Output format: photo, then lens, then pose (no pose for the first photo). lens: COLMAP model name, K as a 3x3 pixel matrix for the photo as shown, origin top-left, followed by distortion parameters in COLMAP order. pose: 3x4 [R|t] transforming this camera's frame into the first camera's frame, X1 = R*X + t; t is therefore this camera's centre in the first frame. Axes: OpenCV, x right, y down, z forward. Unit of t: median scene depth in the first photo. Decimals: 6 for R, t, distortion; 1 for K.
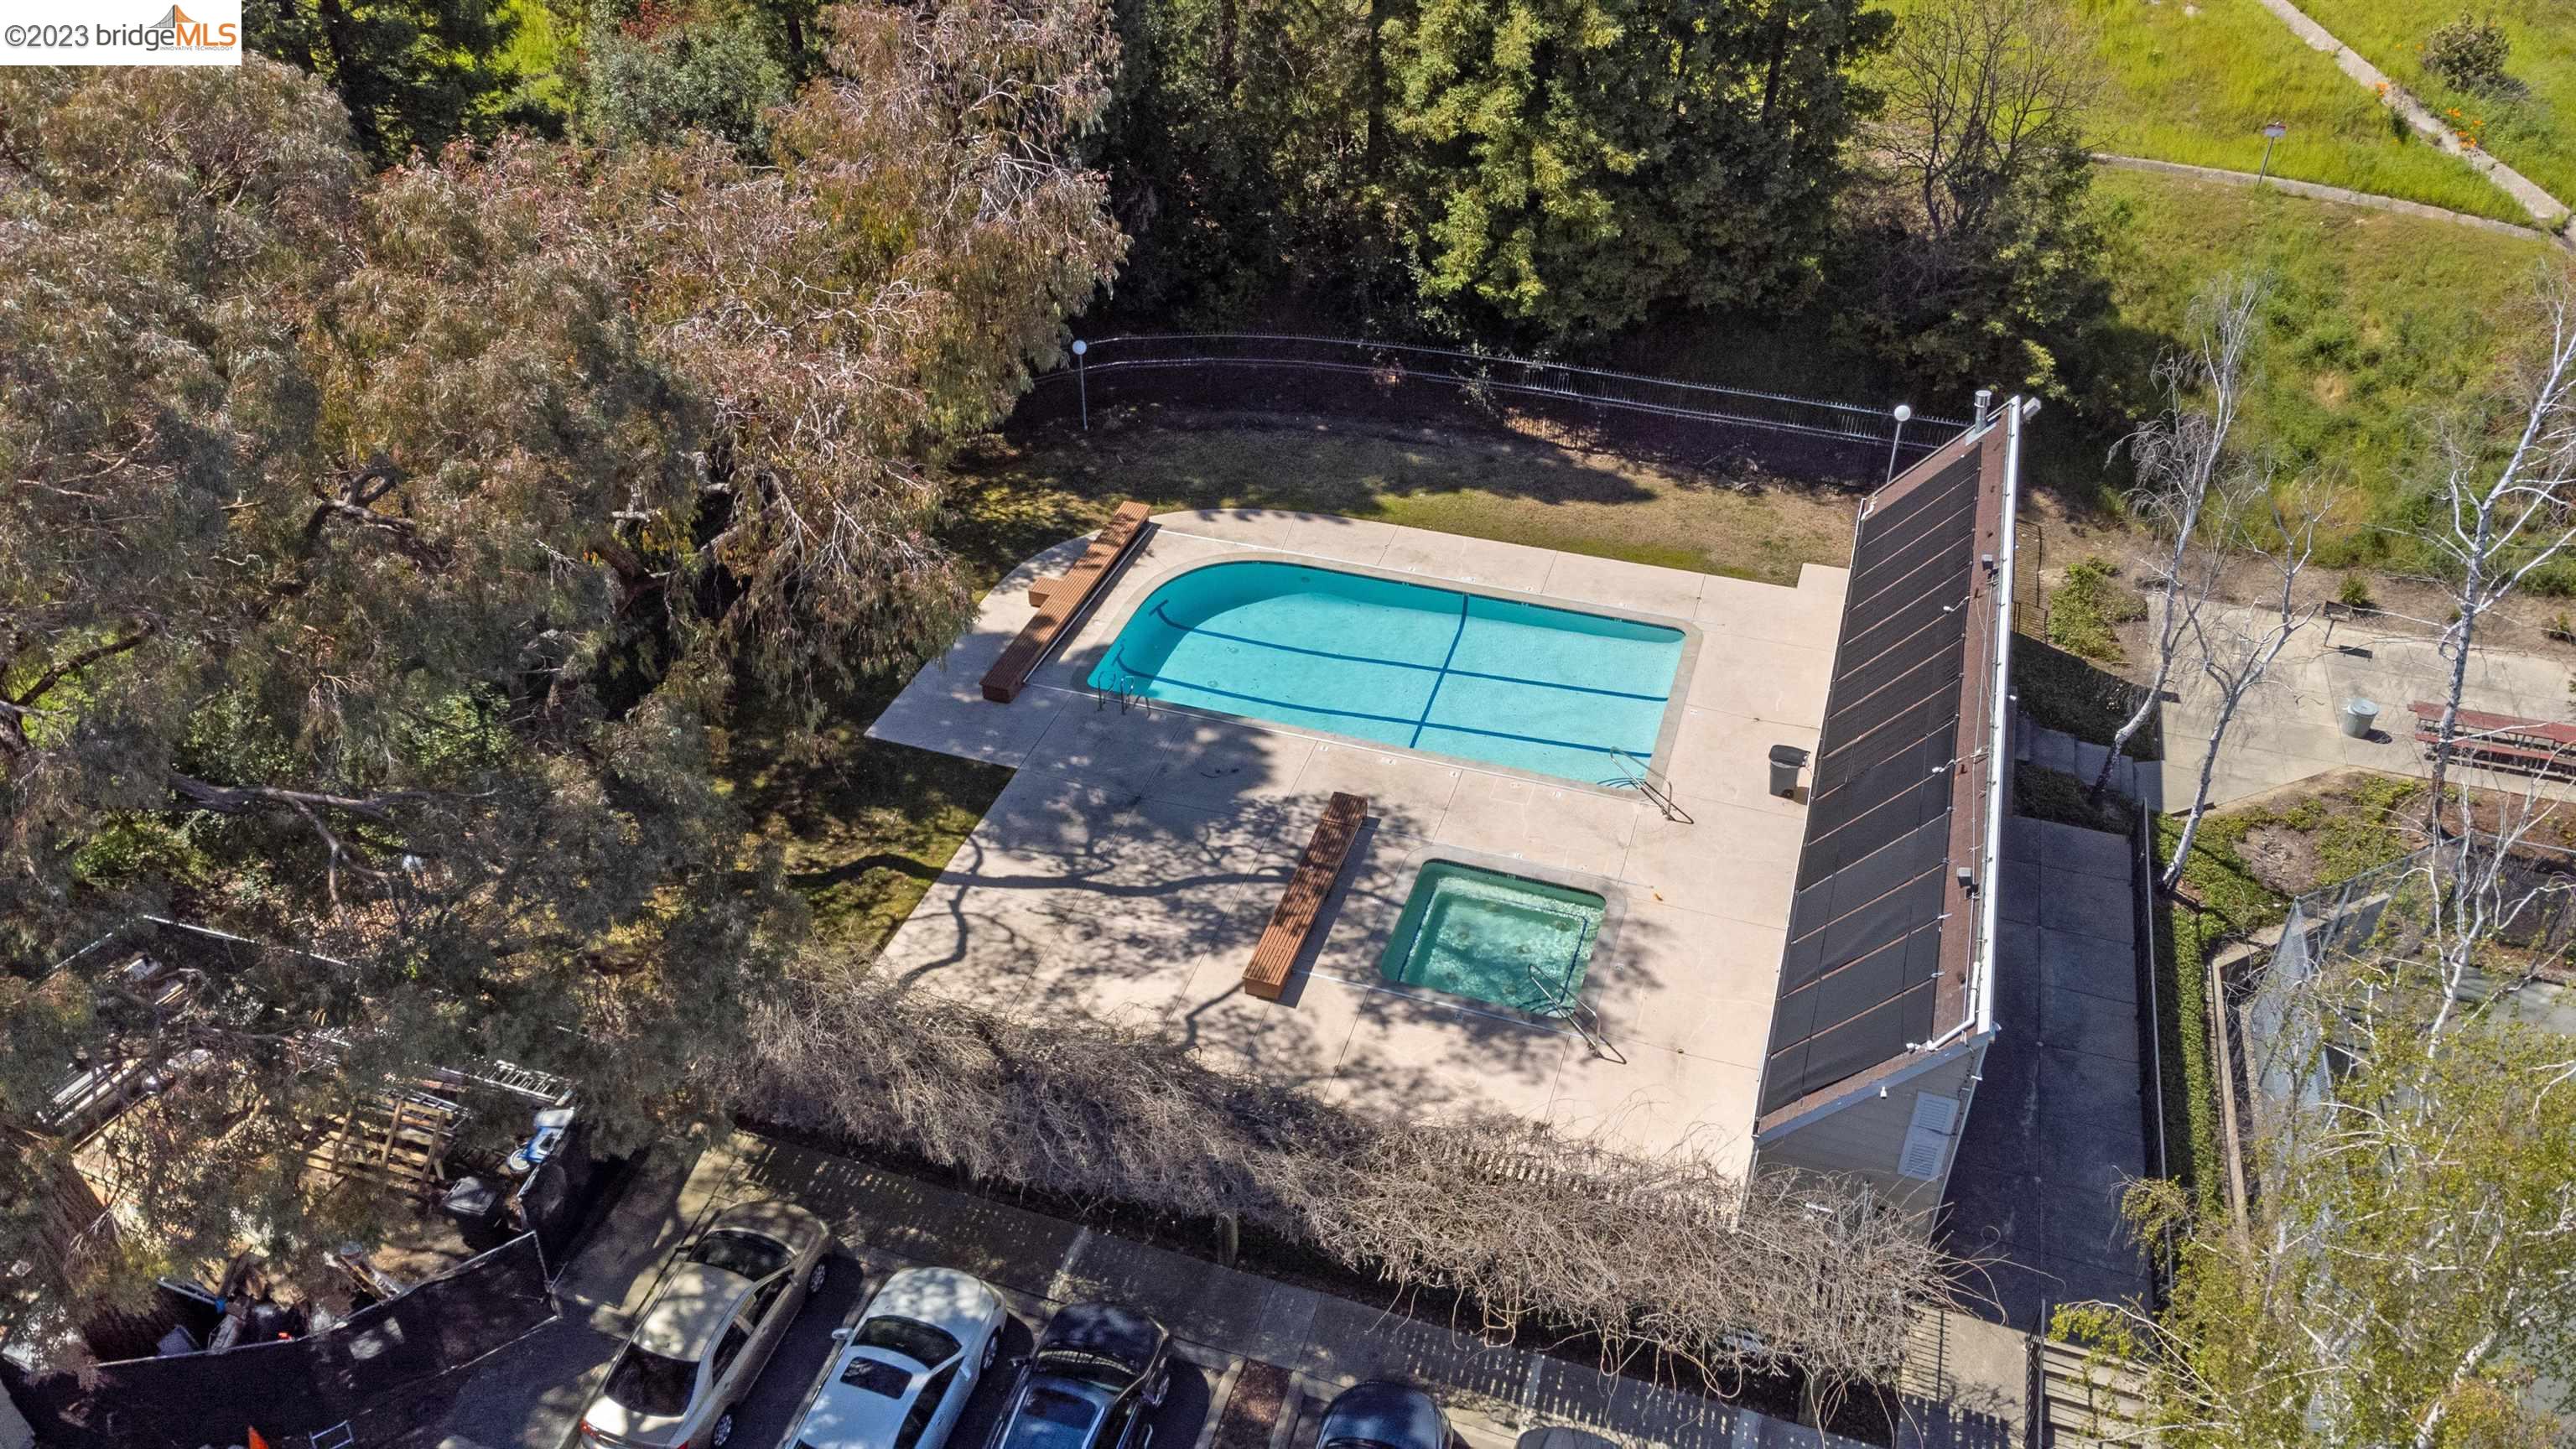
lens RADIAL K [[1924.8, 0, 1288.0], [0, 1924.8, 724.5], [0, 0, 1]] dist [0.049615, 0.005909]
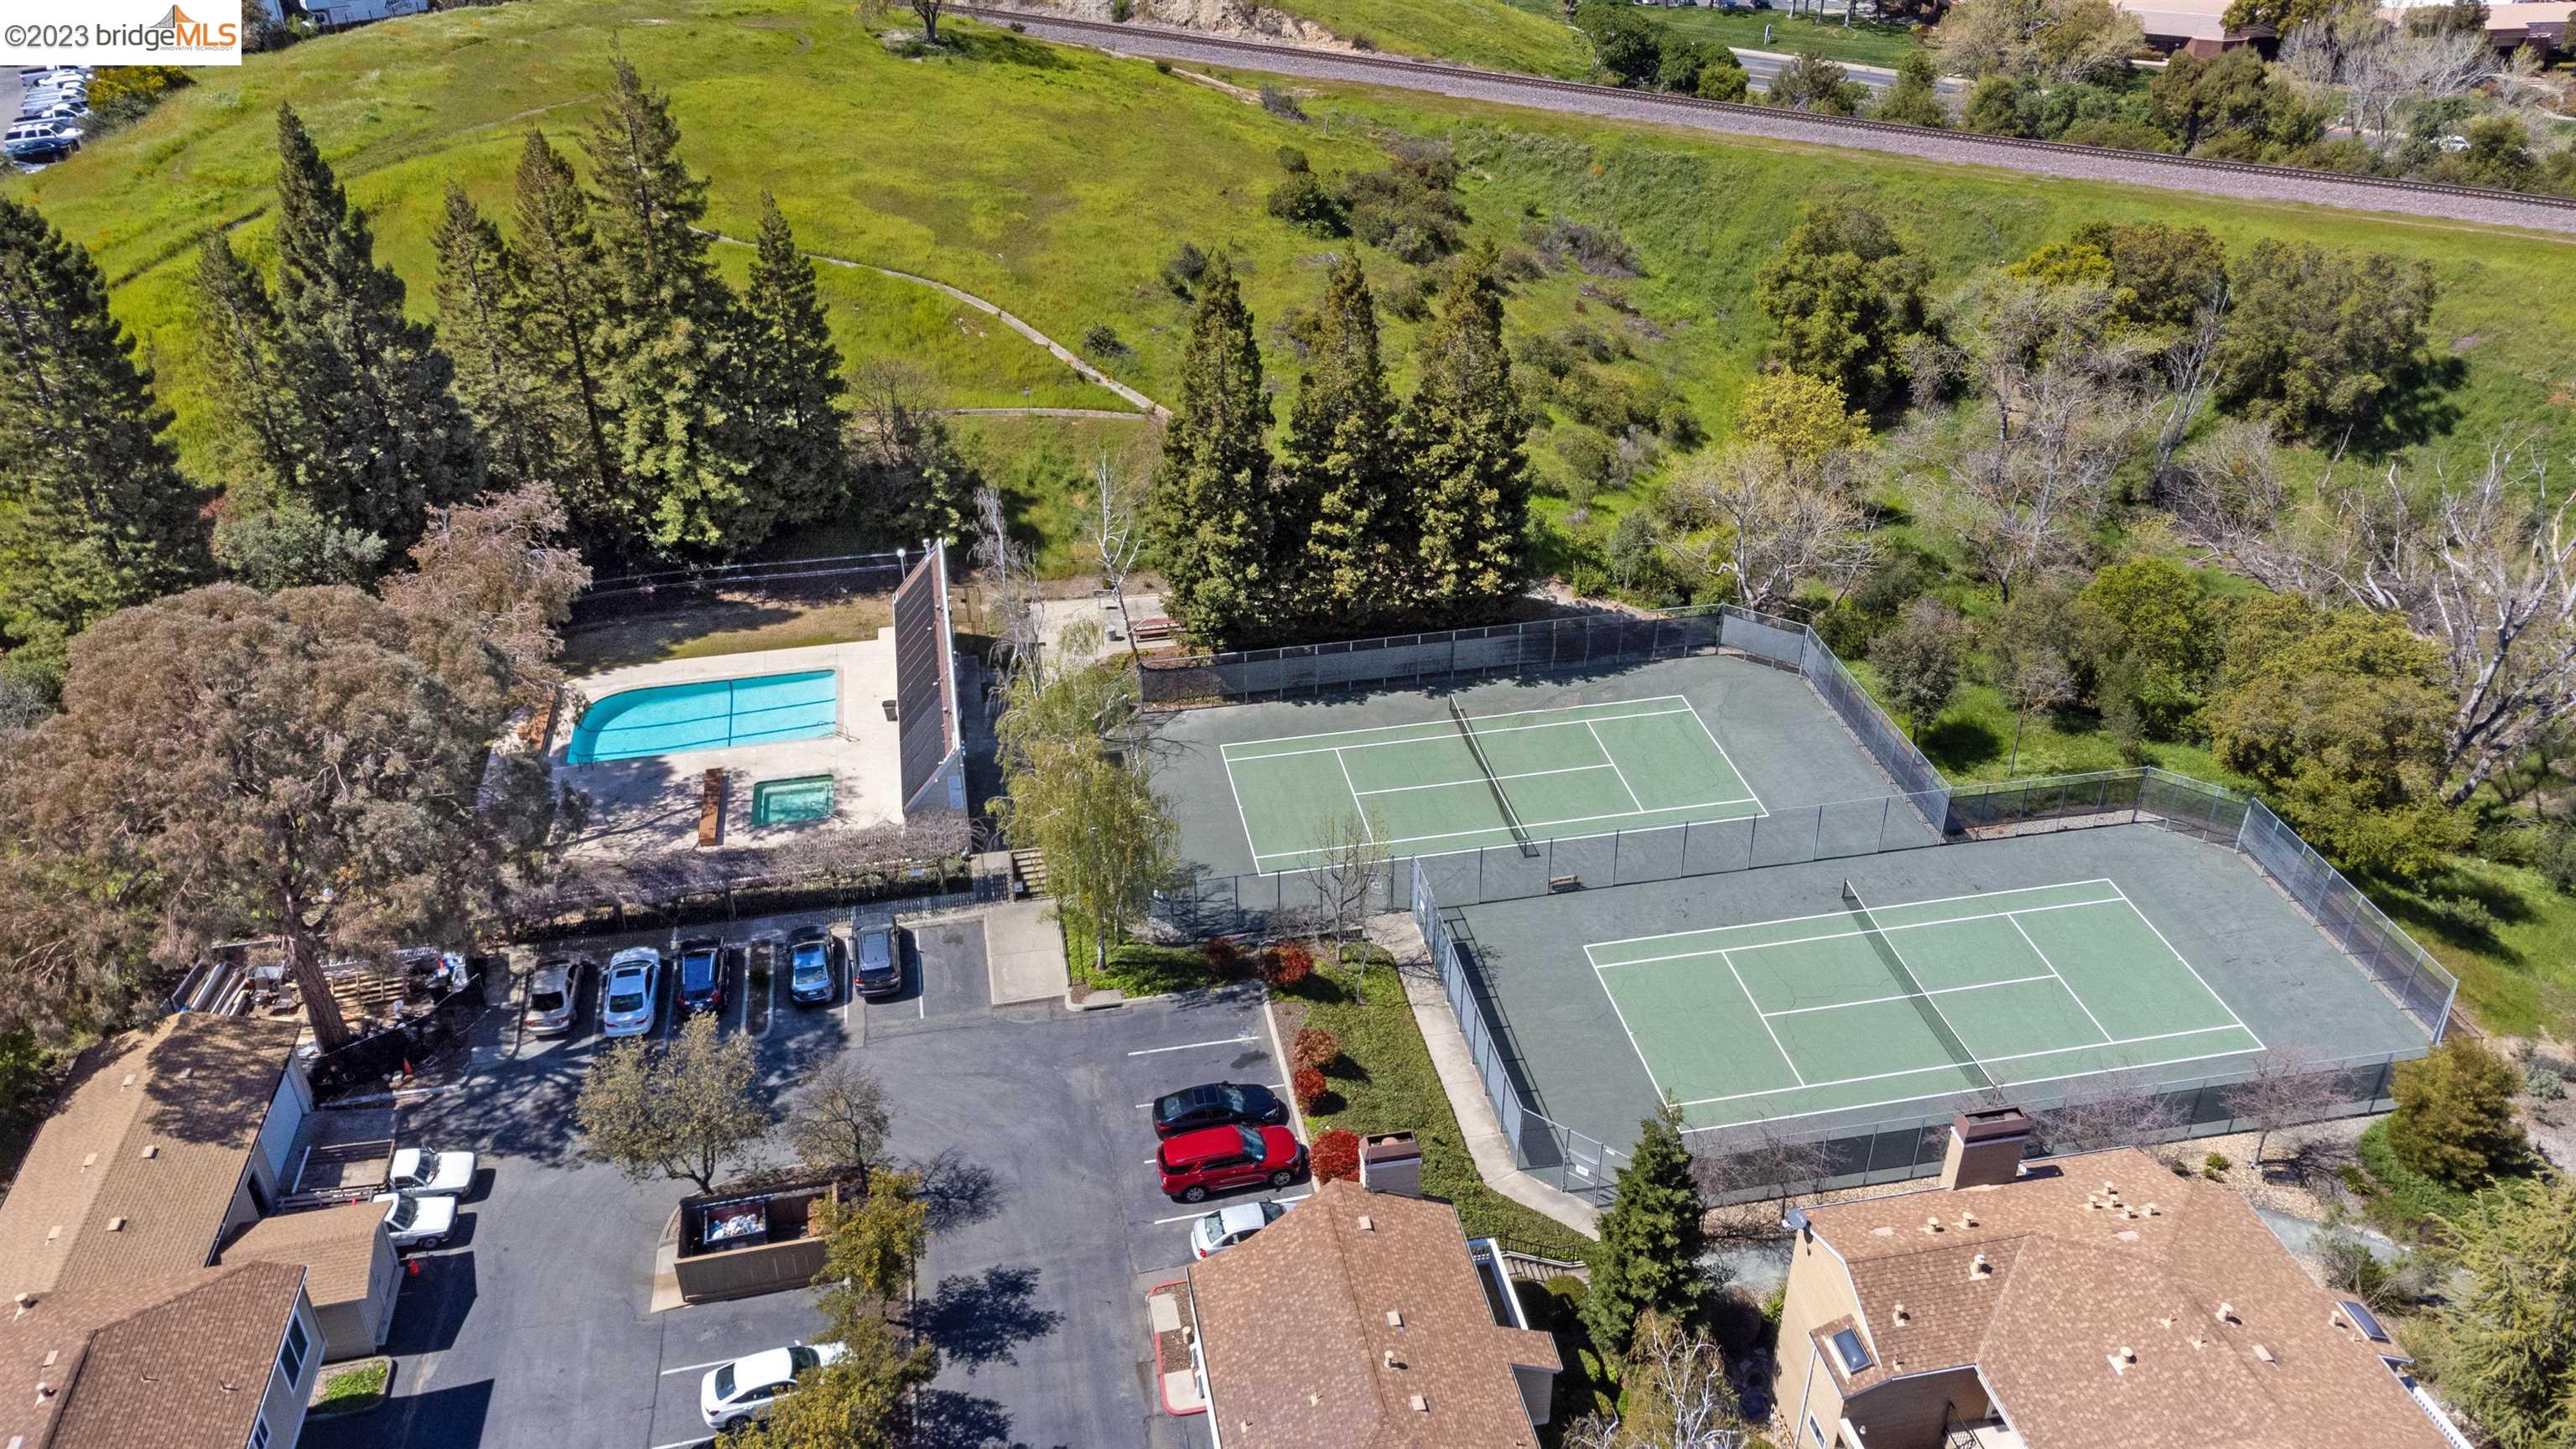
lens RADIAL K [[1924.8, 0, 1288.0], [0, 1924.8, 724.5], [0, 0, 1]] dist [0.049615, 0.005909]
pose [[0.873861, -0.264750, 0.407767, -0.252454], [0.288651, 0.957430, 0.003038, 0.151492], [-0.391213, 0.115048, 0.913081, -1.188181]]
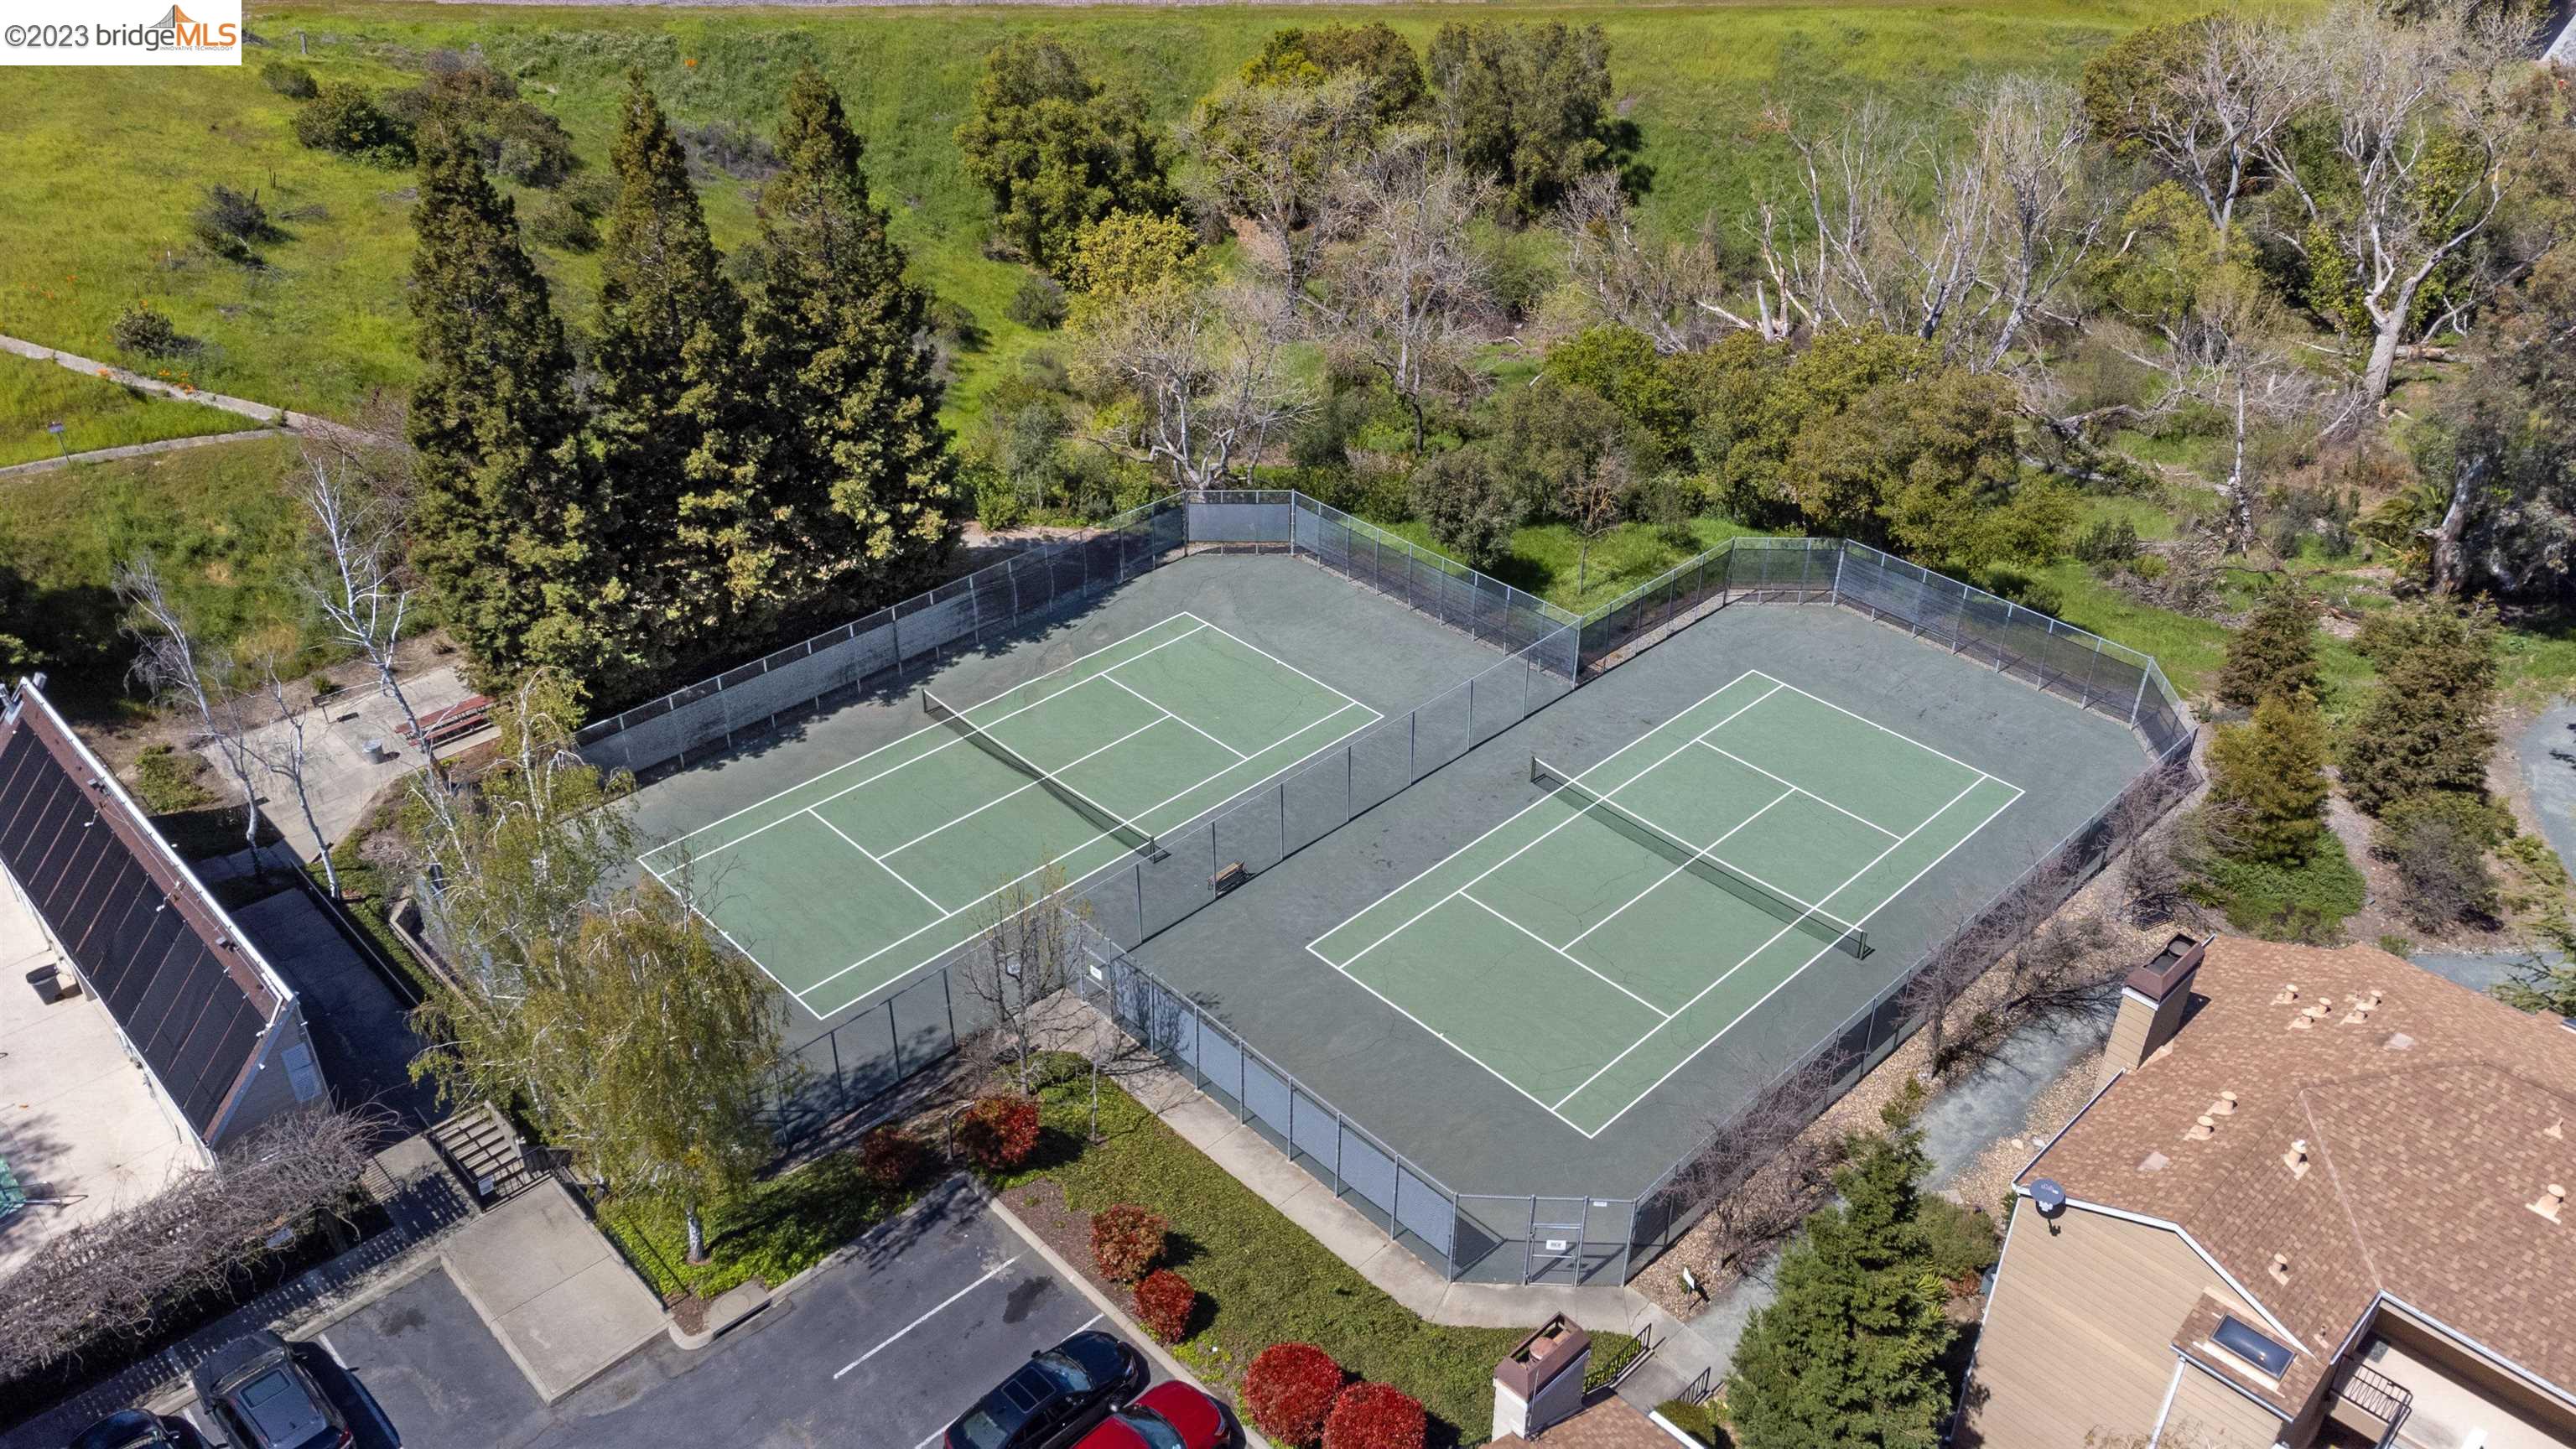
lens RADIAL K [[1910.0, 0, 1288.0], [0, 1910.0, 724.5], [0, 0, 1]] dist [0.033154, 0.044176]
pose [[0.467542, -0.477006, 0.744224, -0.233220], [0.512468, 0.832257, 0.211484, 0.024805], [-0.720265, 0.282514, 0.633565, -0.479132]]
